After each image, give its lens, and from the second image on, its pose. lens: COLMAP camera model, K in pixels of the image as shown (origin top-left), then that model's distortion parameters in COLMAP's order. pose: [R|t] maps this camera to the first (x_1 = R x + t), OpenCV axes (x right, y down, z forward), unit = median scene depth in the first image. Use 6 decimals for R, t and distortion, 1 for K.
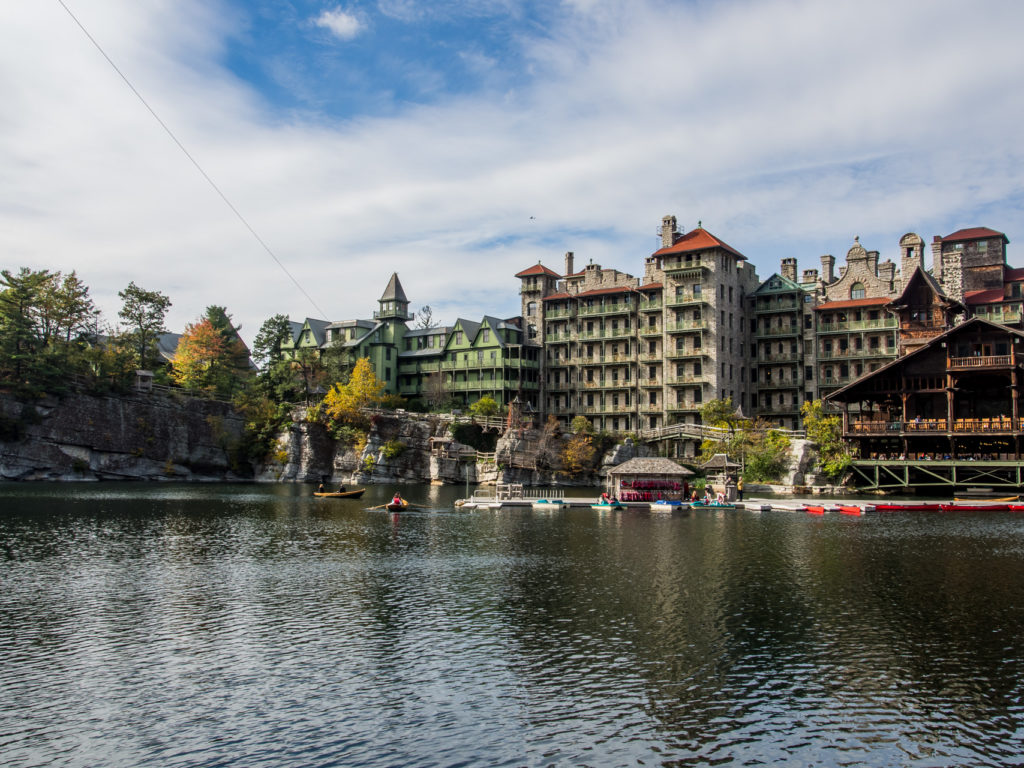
lens RADIAL K [[951.8, 0, 511.3], [0, 951.8, 387.0], [0, 0, 1]] dist [-0.013669, 0.009232]
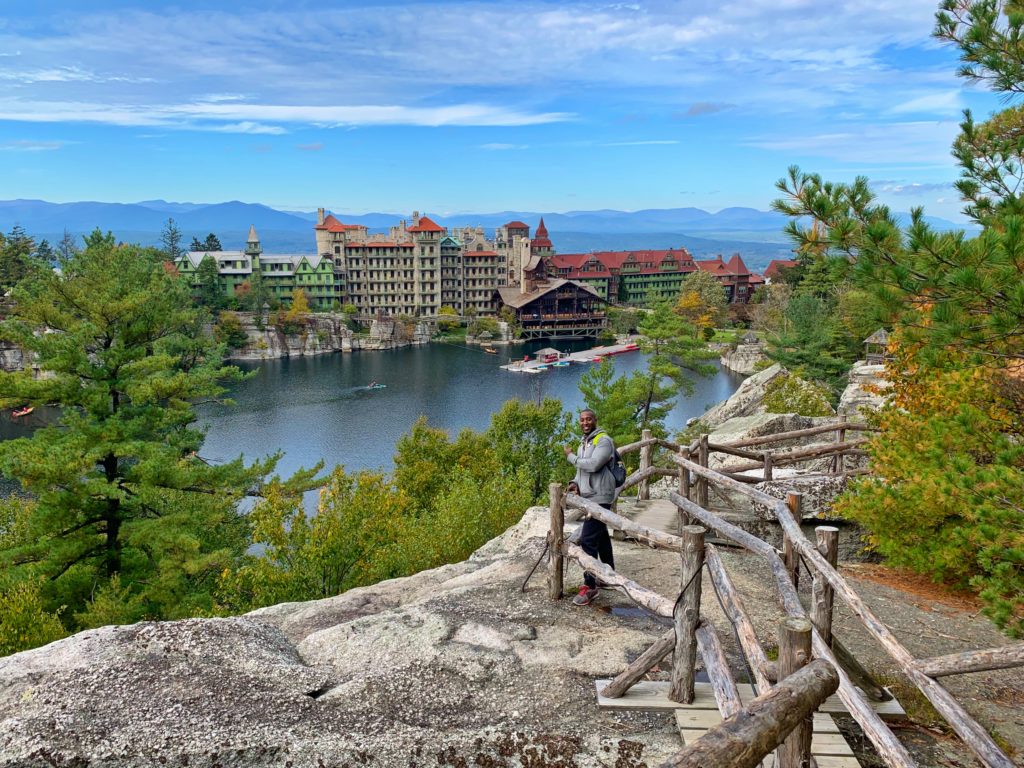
lens RADIAL K [[825.7, 0, 481.5], [0, 825.7, 397.1], [0, 0, 1]] dist [0.197681, -0.526601]
pose [[0.660522, -0.161319, 0.733272, -1.176670], [-0.048431, 0.965456, 0.256025, -0.267121], [-0.749243, -0.204623, 0.629892, -0.363282]]
